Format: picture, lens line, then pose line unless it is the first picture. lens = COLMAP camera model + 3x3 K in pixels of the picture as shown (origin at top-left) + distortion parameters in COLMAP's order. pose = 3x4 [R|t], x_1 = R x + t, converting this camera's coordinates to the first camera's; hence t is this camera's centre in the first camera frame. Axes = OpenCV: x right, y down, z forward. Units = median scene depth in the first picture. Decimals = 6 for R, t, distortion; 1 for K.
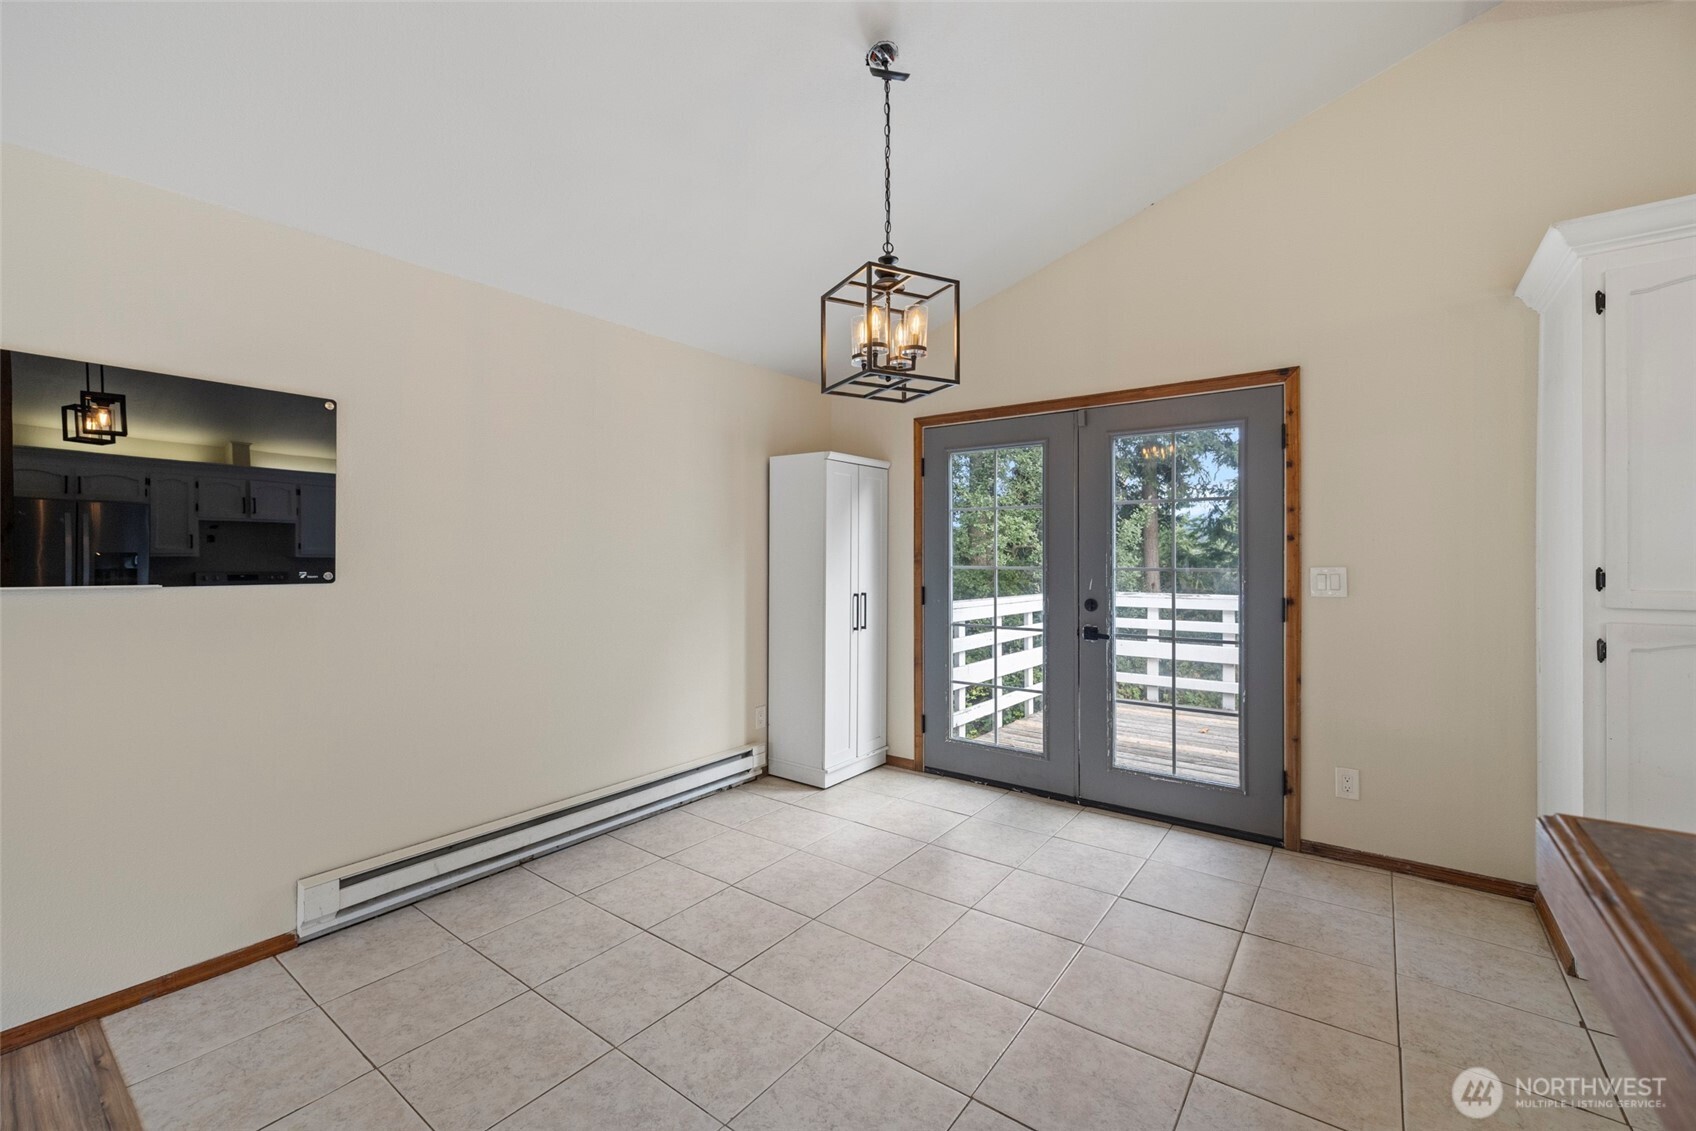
lens RADIAL K [[711.8, 0, 838.2], [0, 711.8, 550.9], [0, 0, 1]] dist [-0.000587, 0.000455]
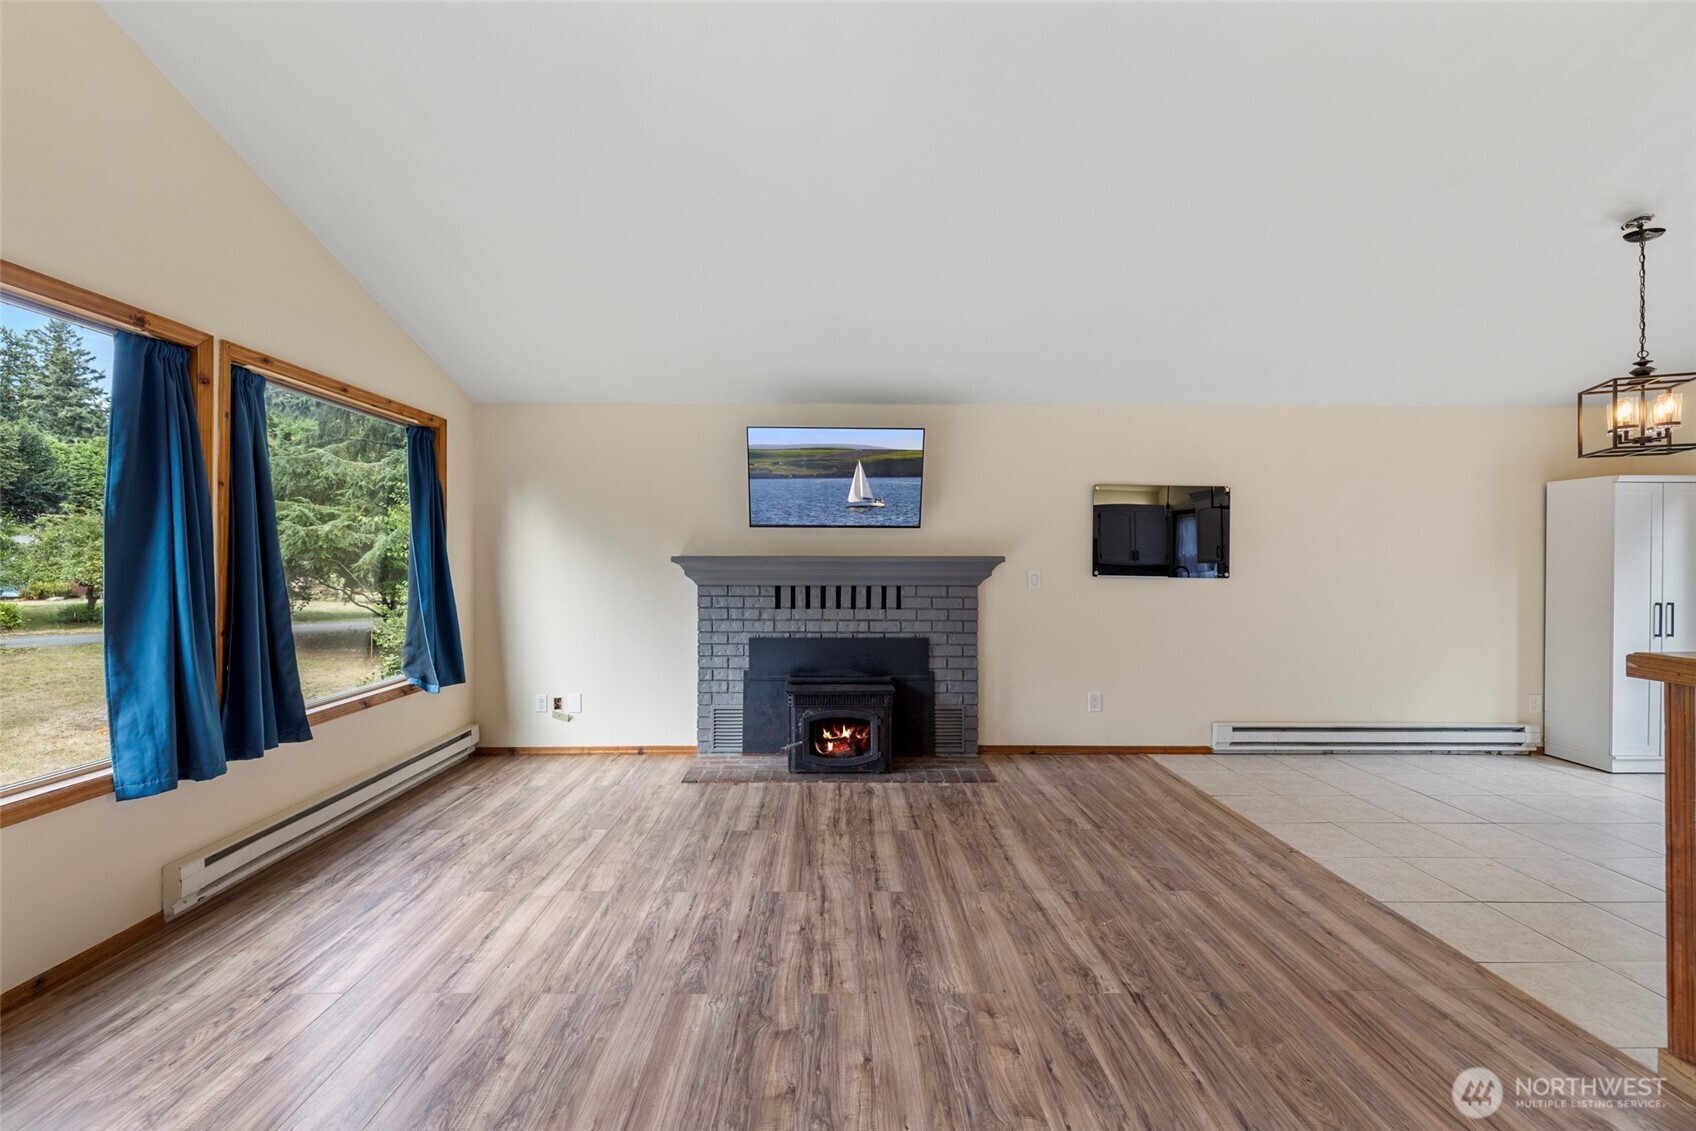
lens RADIAL K [[711.8, 0, 835.9], [0, 711.8, 559.0], [0, 0, 1]] dist [-0.000587, 0.000455]
pose [[0.610559, 0.002056, -0.791968, 0.133197], [-0.001612, 0.999998, 0.001353, -0.006624], [0.791969, 0.000451, 0.610561, -0.729790]]
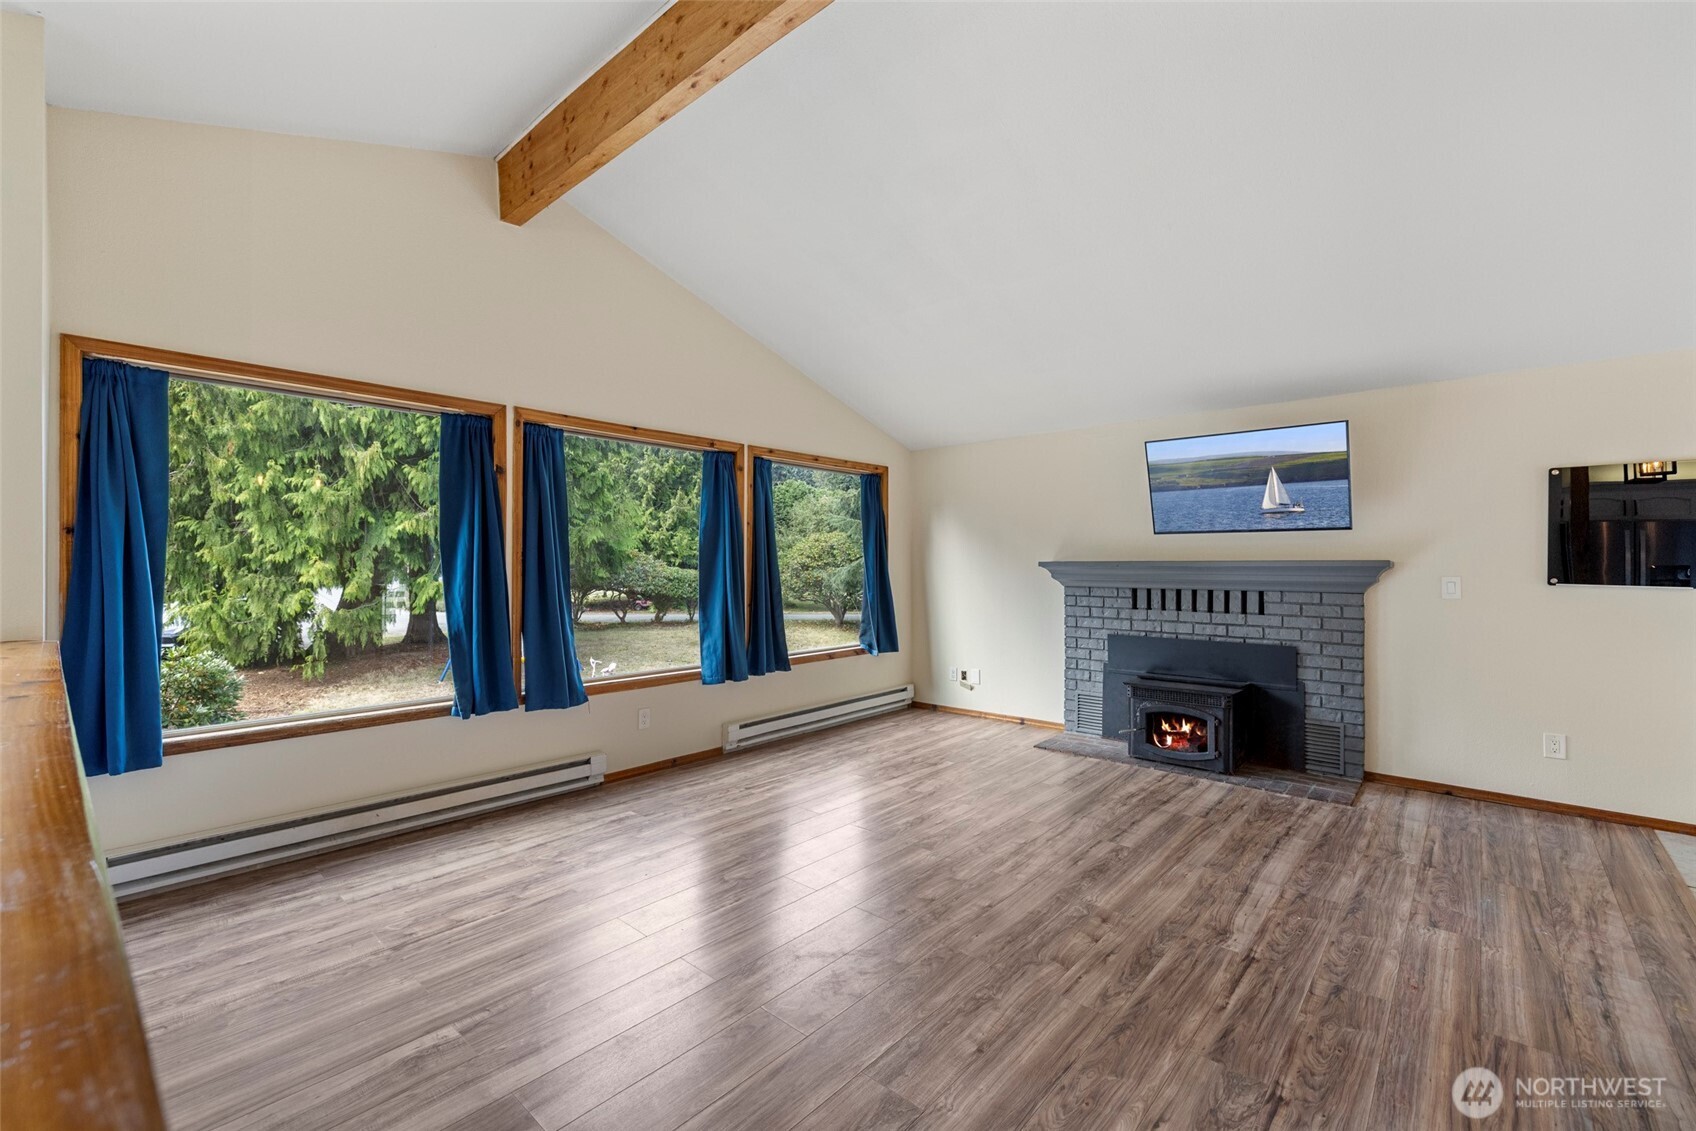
lens RADIAL K [[711.8, 0, 829.6], [0, 711.8, 559.6], [0, 0, 1]] dist [-0.000587, 0.000455]
pose [[-0.093314, -0.004154, -0.995628, 0.514798], [0.001324, 0.999990, -0.004296, -0.007661], [0.995636, -0.001719, -0.093307, -0.490317]]
